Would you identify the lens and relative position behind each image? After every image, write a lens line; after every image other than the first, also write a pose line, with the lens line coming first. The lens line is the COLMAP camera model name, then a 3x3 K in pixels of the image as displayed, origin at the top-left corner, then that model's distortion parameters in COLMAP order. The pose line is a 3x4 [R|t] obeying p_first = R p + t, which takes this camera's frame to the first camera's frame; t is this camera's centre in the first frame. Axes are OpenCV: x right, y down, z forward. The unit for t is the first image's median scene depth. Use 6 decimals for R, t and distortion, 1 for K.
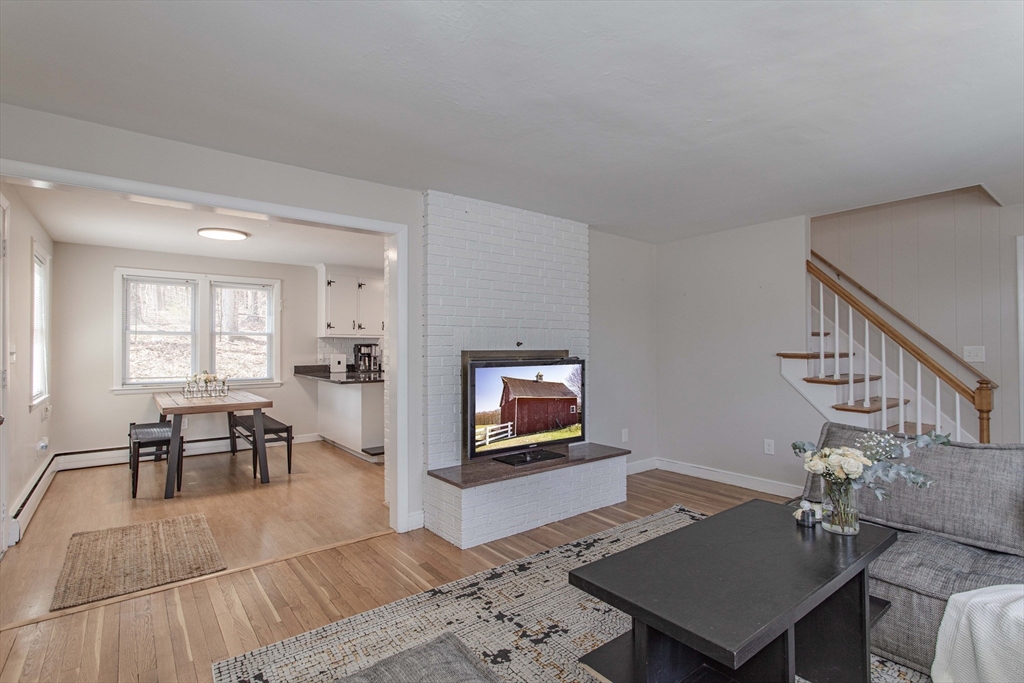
lens RADIAL K [[493.7, 0, 509.8], [0, 493.7, 342.5], [0, 0, 1]] dist [-0.000842, 0.000243]
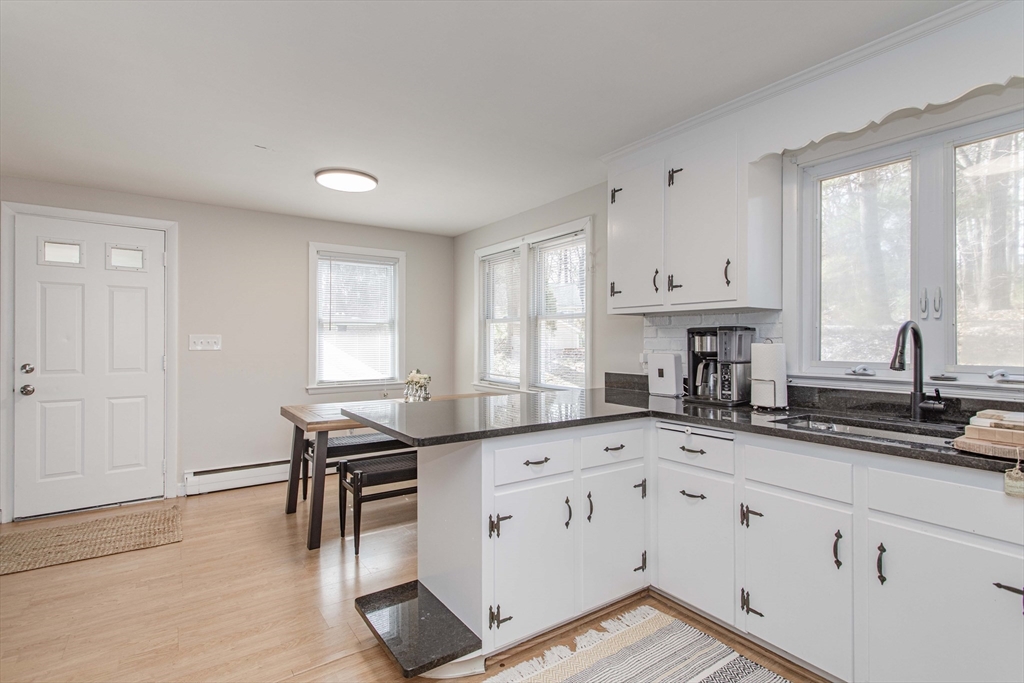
lens RADIAL K [[493.7, 0, 511.8], [0, 493.7, 343.9], [0, 0, 1]] dist [-0.000842, 0.000243]
pose [[-0.054007, 0.004912, -0.998528, 0.087928], [0.006991, 0.999965, 0.004541, 0.012911], [0.998516, -0.006735, -0.054039, 0.894485]]
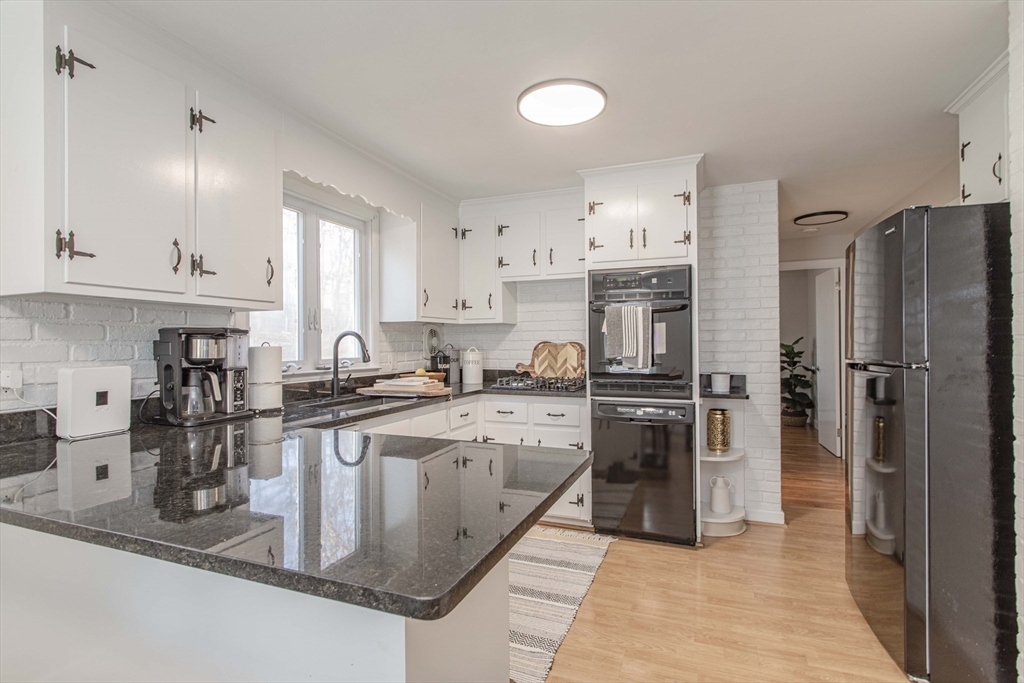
lens RADIAL K [[493.7, 0, 512.3], [0, 493.7, 340.9], [0, 0, 1]] dist [-0.000842, 0.000243]
pose [[0.865066, 0.002942, 0.501649, -0.288620], [-0.008823, 0.999917, 0.009351, 0.006403], [-0.501580, -0.012516, 0.865021, 0.666039]]
